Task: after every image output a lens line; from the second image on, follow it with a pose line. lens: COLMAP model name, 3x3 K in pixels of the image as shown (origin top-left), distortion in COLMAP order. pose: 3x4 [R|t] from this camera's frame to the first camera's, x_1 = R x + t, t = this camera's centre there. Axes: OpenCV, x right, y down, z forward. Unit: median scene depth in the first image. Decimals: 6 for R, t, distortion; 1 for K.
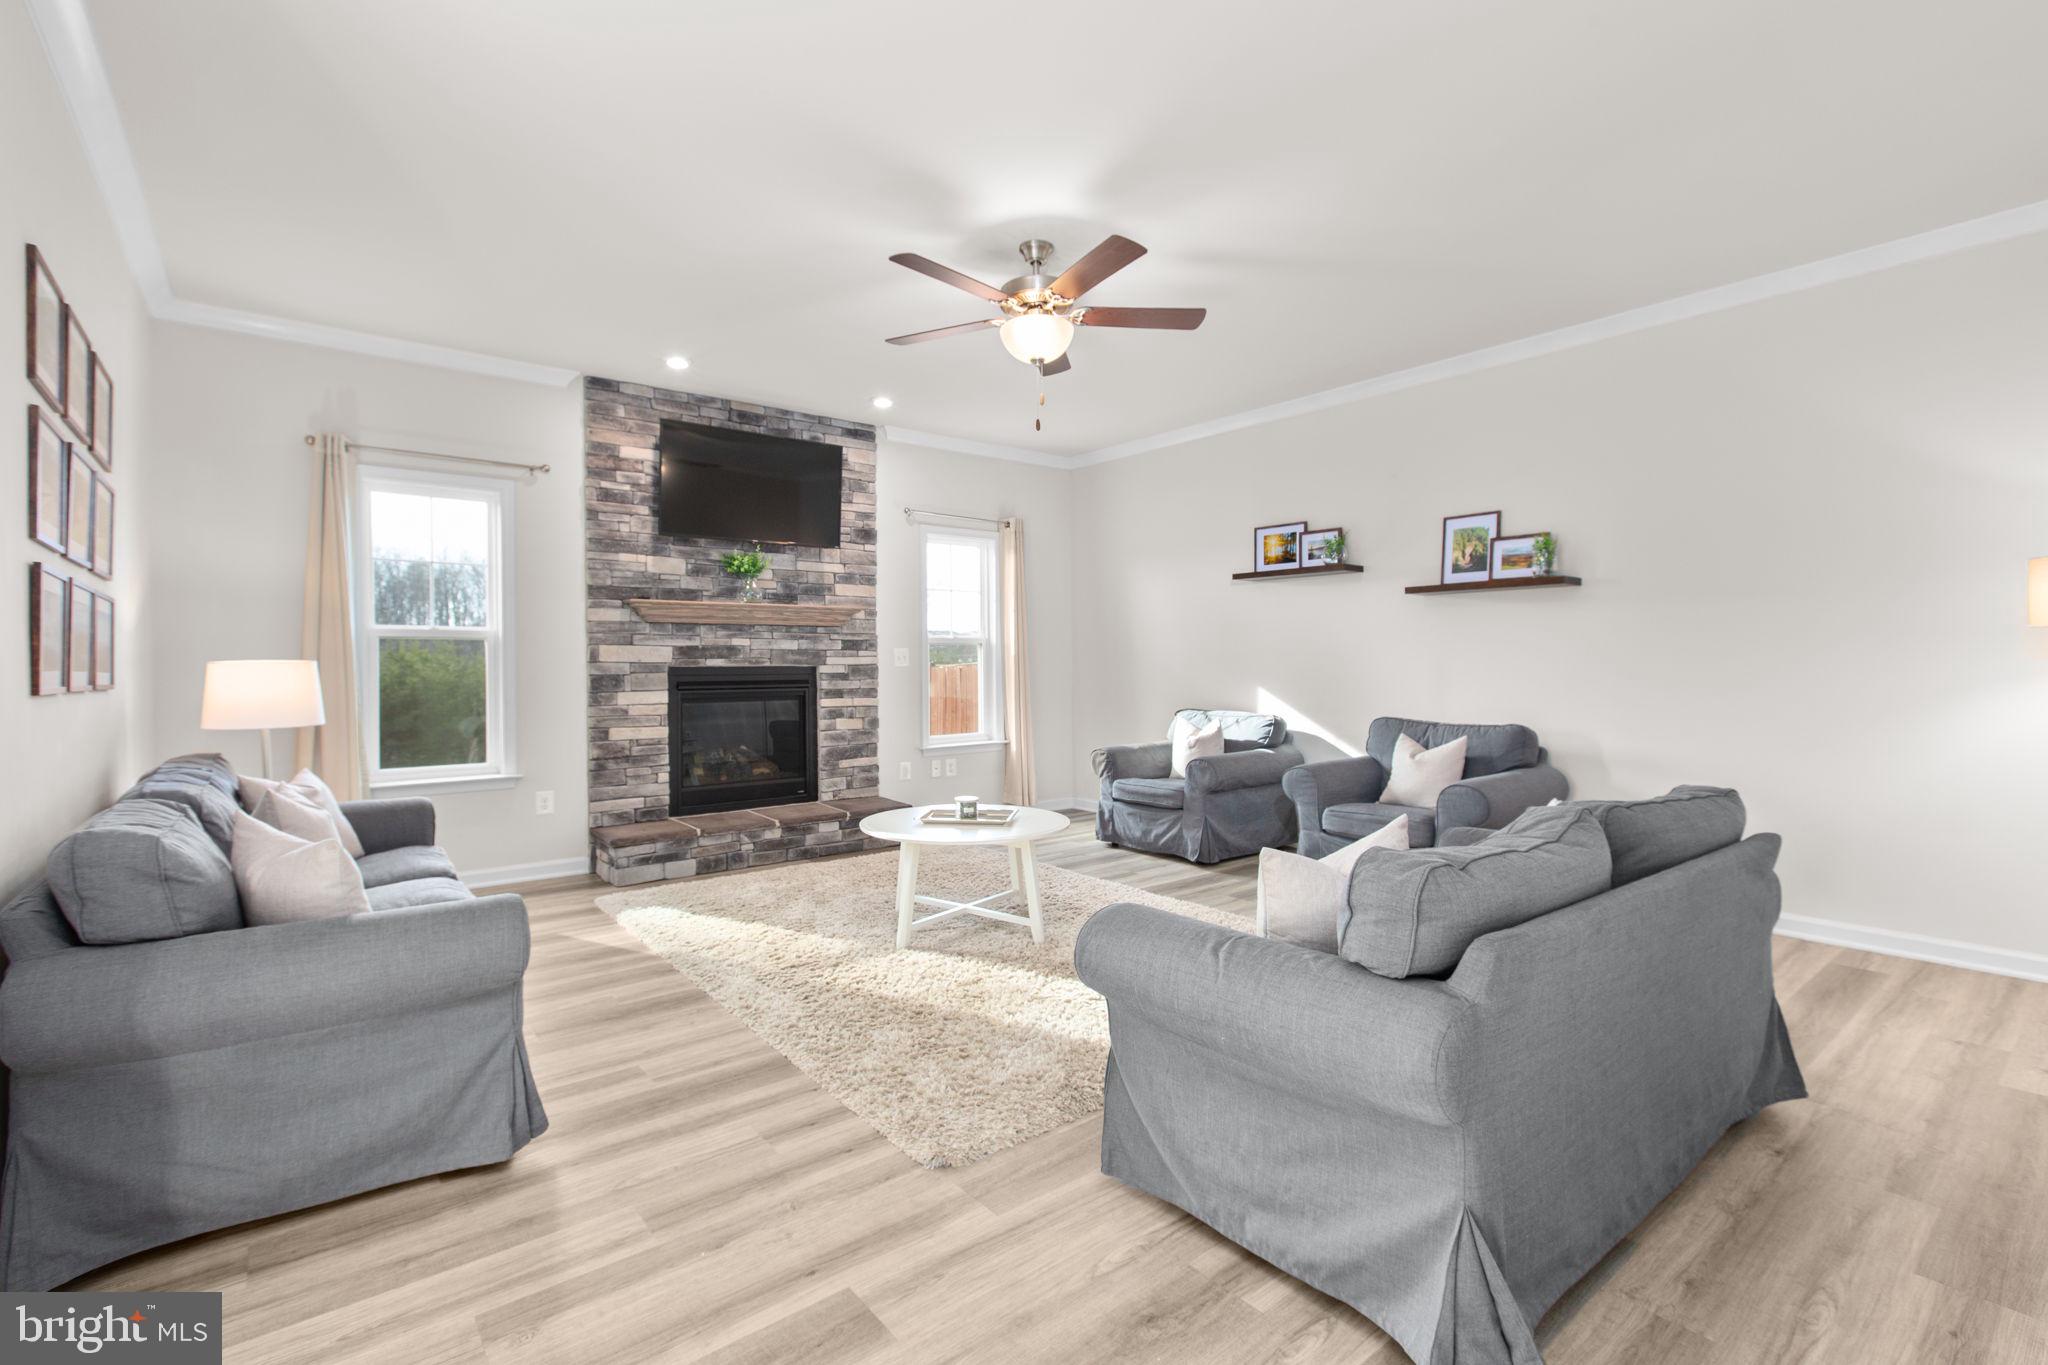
lens RADIAL K [[931.8, 0, 1017.4], [0, 931.8, 668.1], [0, 0, 1]] dist [-0.002621, -0.000797]
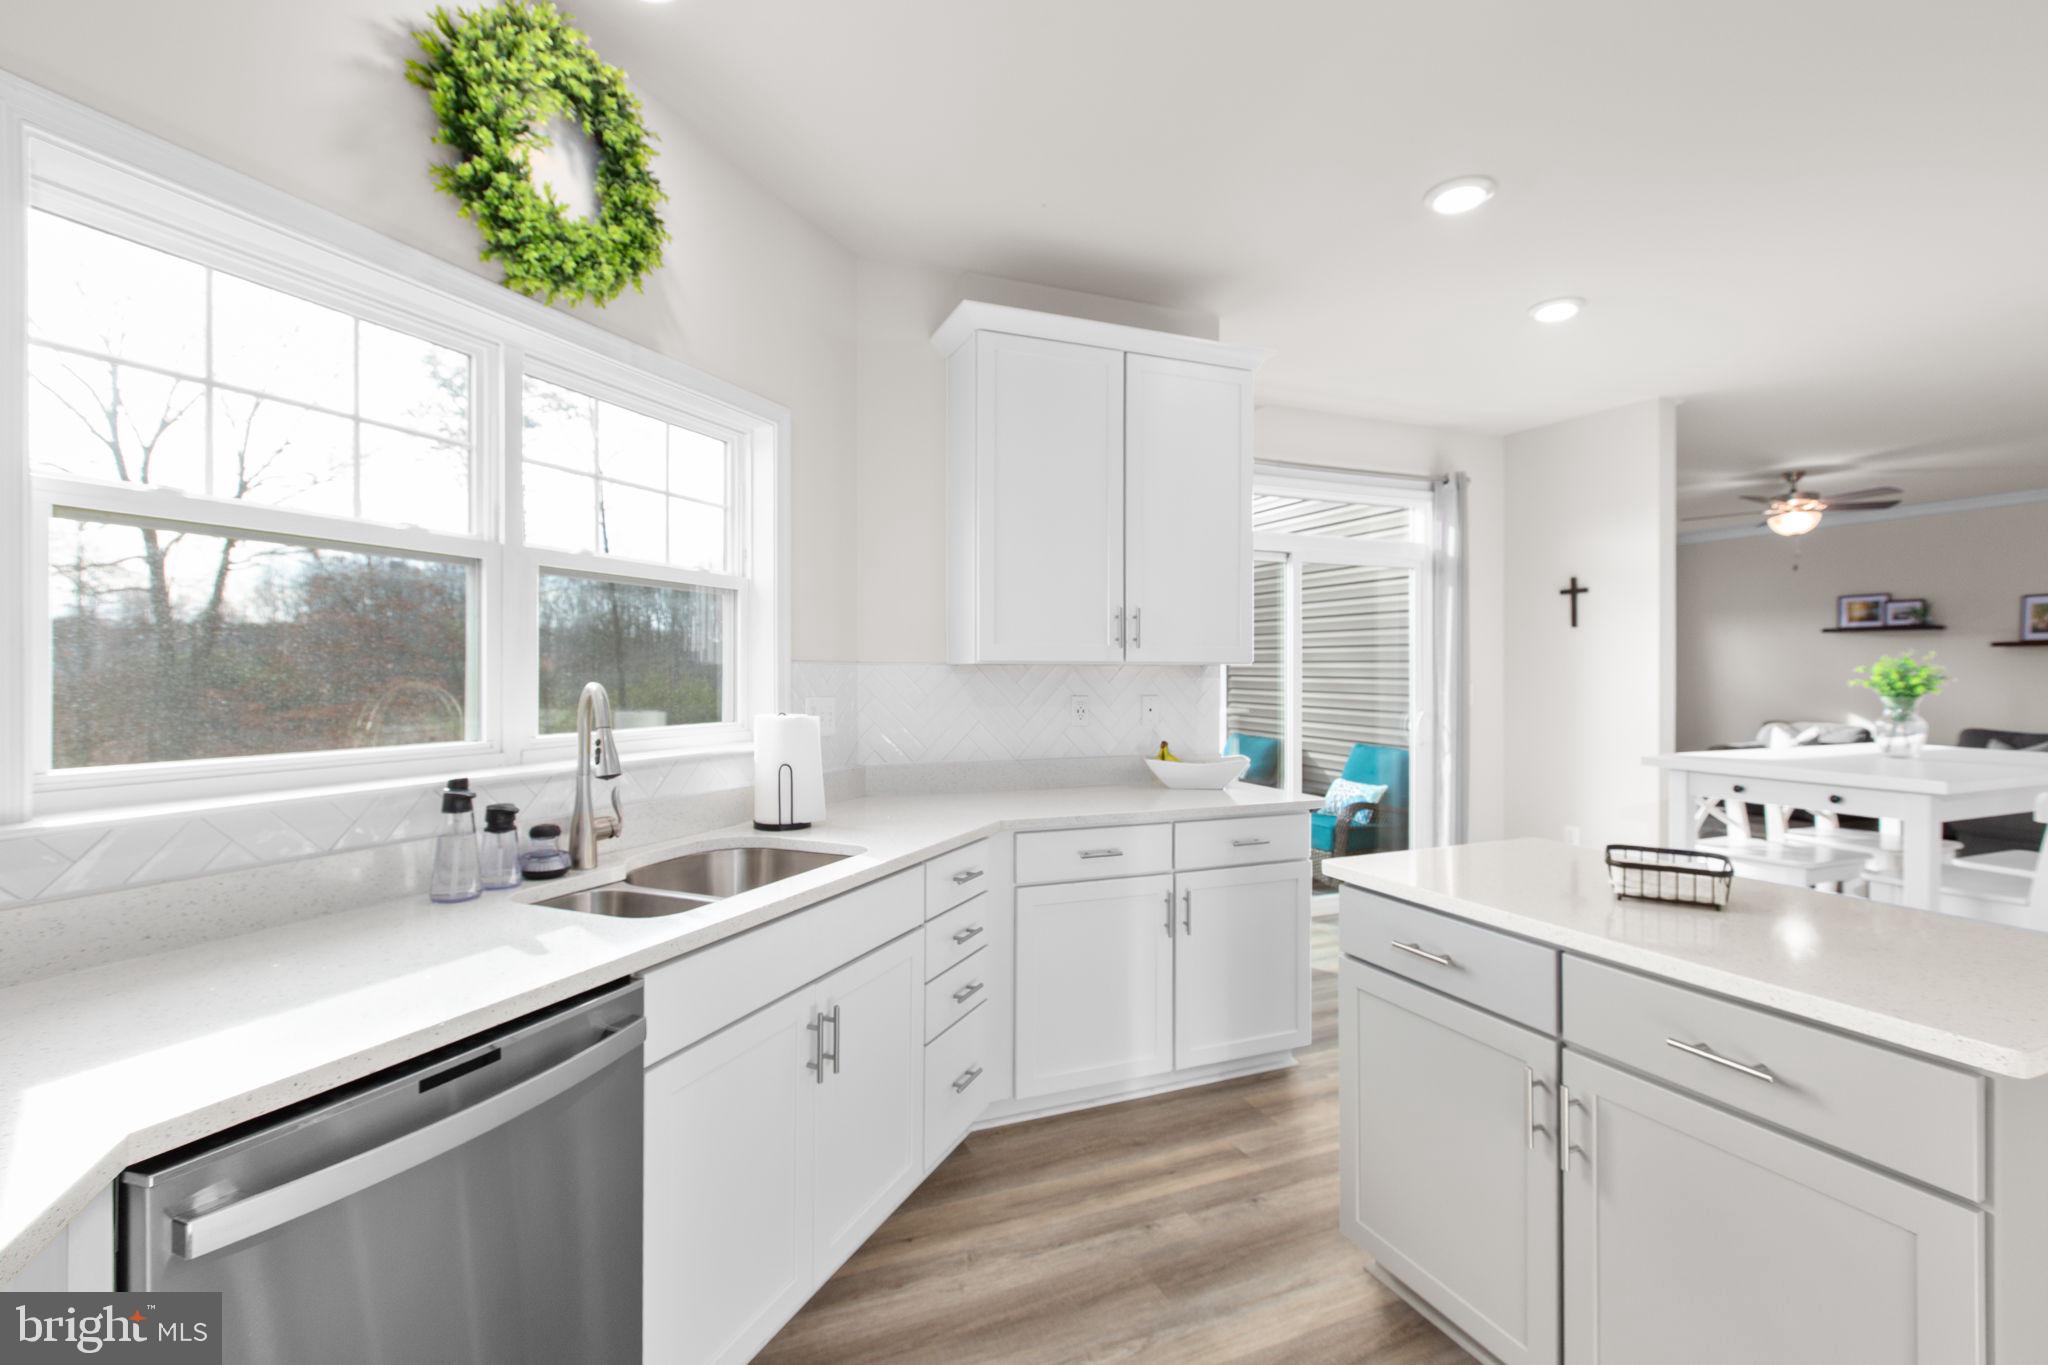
lens RADIAL K [[931.8, 0, 1017.4], [0, 931.8, 668.1], [0, 0, 1]] dist [-0.002621, -0.000797]
pose [[0.963845, 0.000029, -0.266462, -0.639247], [-0.003204, 0.999929, -0.011482, -0.020452], [0.266443, 0.011921, 0.963777, -0.788533]]
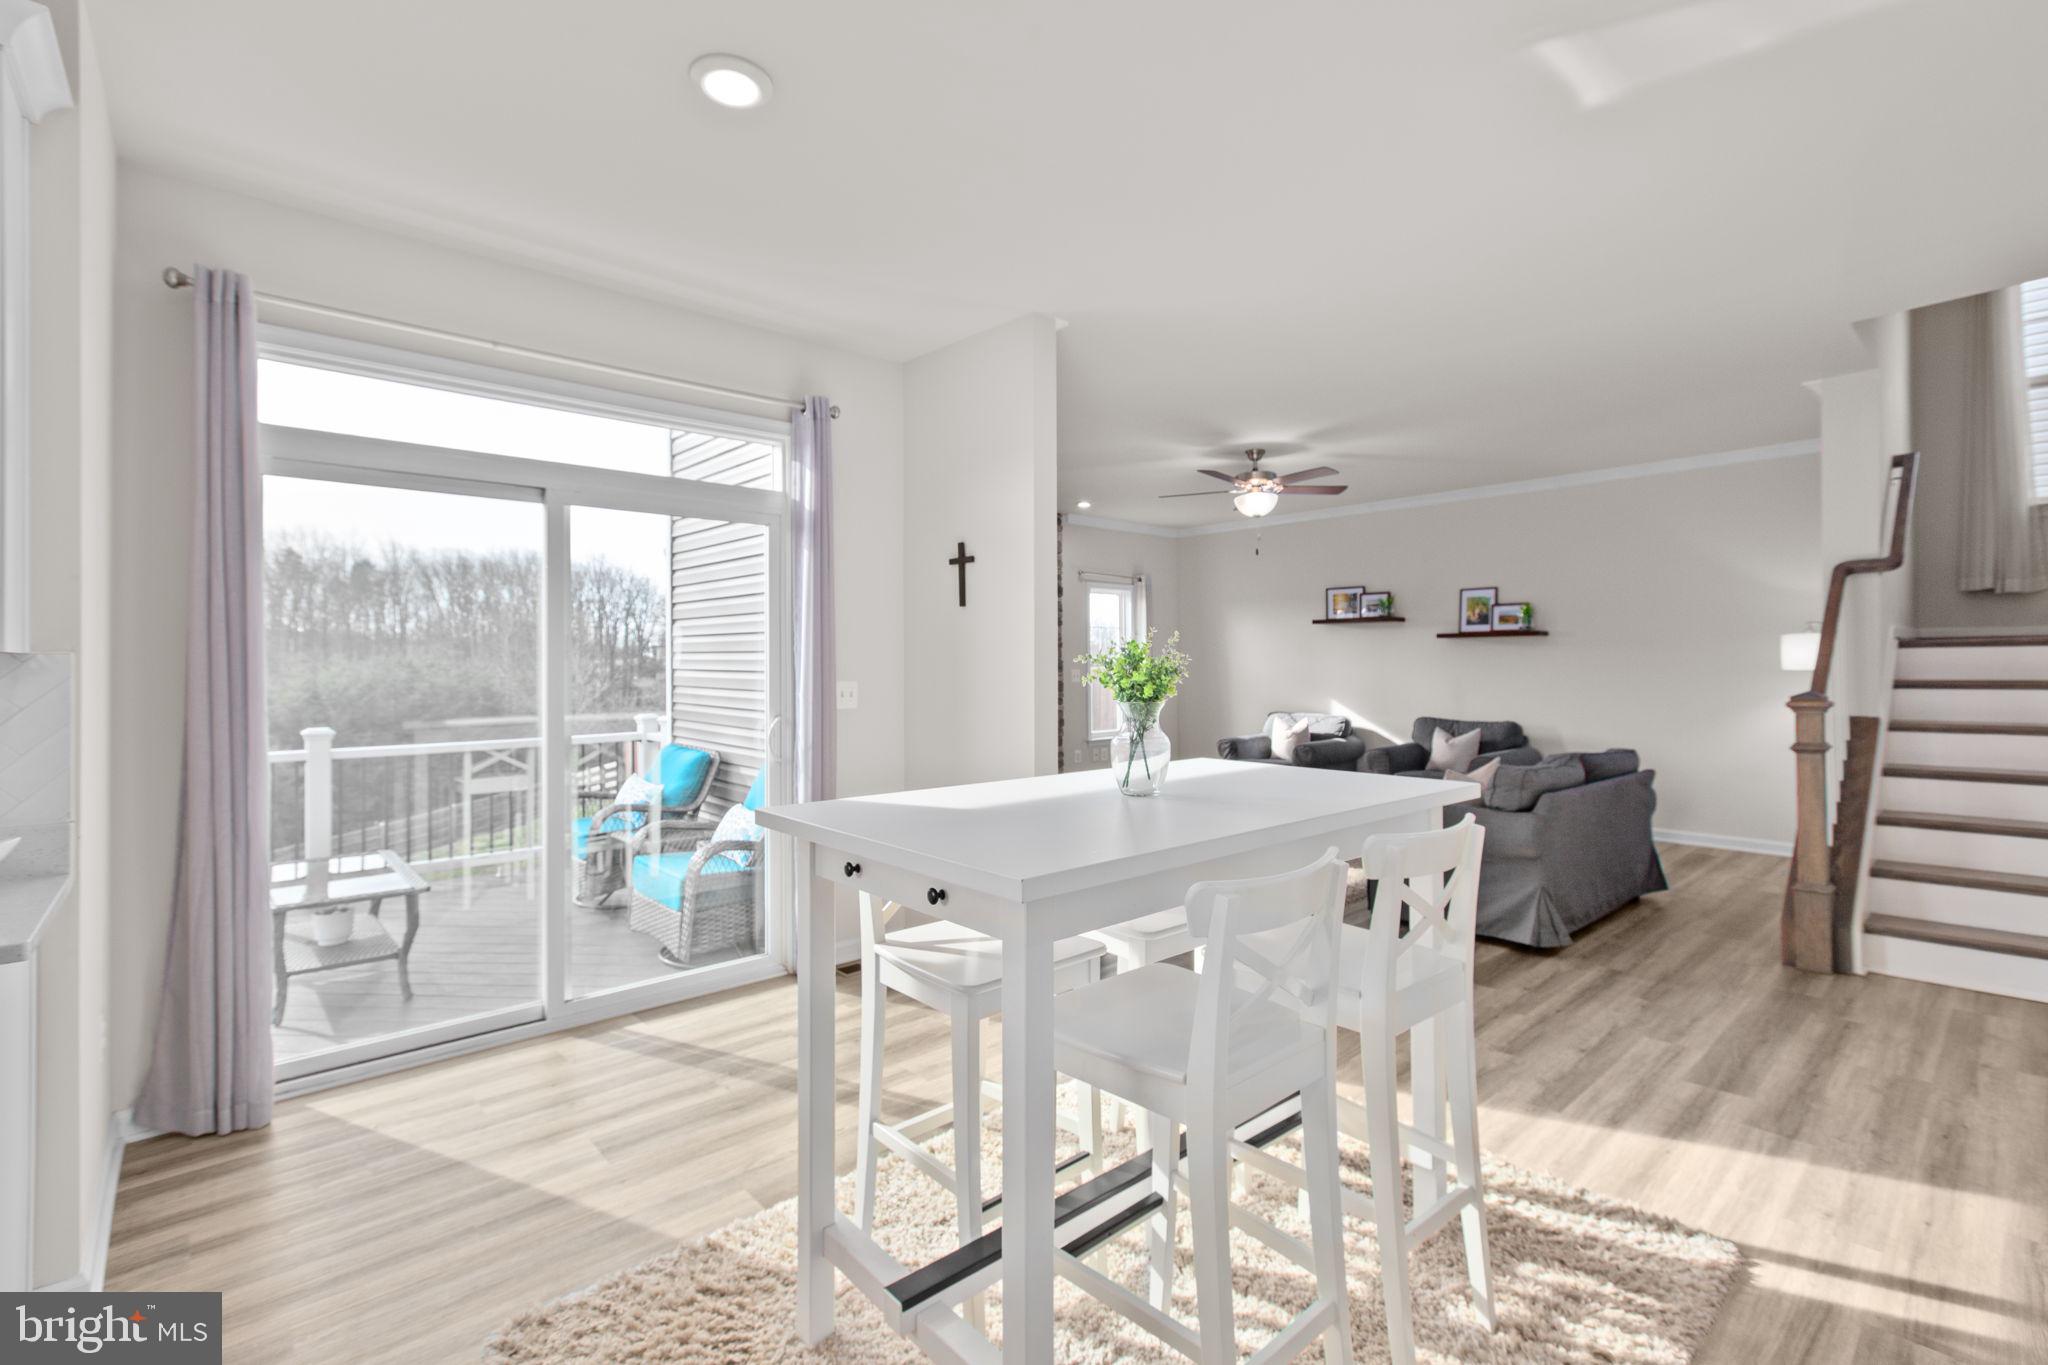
lens RADIAL K [[926.2, 0, 1027.5], [0, 926.2, 651.2], [0, 0, 1]] dist [-0.001669, -0.000223]
pose [[0.998018, 0.000458, 0.062929, -0.332657], [0.000861, 0.999781, -0.020927, -0.023335], [-0.062925, 0.020939, 0.997799, -0.458505]]
